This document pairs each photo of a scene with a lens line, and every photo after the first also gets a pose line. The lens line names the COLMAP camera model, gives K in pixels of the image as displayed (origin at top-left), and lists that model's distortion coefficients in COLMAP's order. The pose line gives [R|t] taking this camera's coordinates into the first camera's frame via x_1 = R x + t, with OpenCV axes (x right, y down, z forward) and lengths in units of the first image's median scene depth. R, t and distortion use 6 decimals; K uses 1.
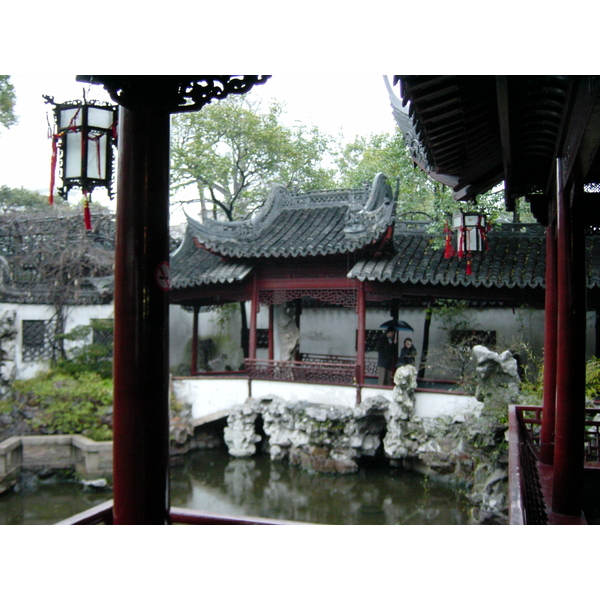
lens RADIAL K [[685.1, 0, 298.2], [0, 685.1, 298.3], [0, 0, 1]] dist [-0.145150, 0.000000]
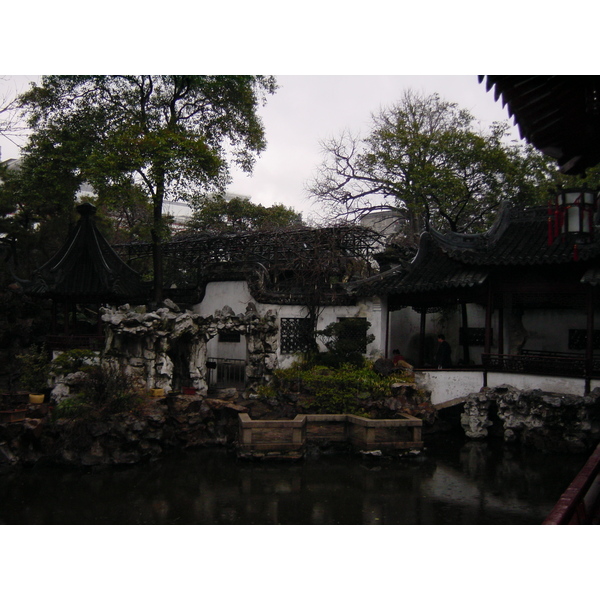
lens RADIAL K [[685.1, 0, 300.2], [0, 685.1, 298.5], [0, 0, 1]] dist [-0.145150, 0.000000]
pose [[0.977577, 0.003652, -0.210544, -0.137927], [-0.004229, 0.999988, -0.002289, 0.000601], [0.210534, 0.003128, 0.977582, -0.179187]]
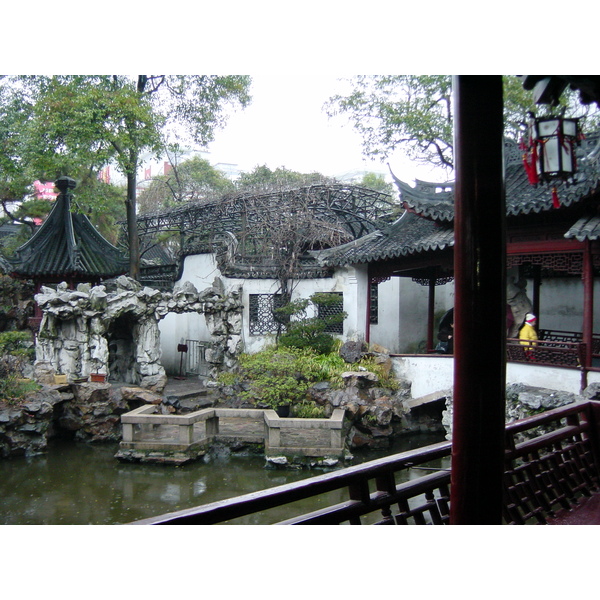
lens RADIAL K [[685.1, 0, 297.7], [0, 685.1, 299.1], [0, 0, 1]] dist [-0.145150, 0.000000]
pose [[0.889005, -0.005662, -0.457863, 0.139640], [0.019768, 0.999466, 0.026023, 0.014857], [0.457471, -0.032185, 0.888642, 0.116274]]
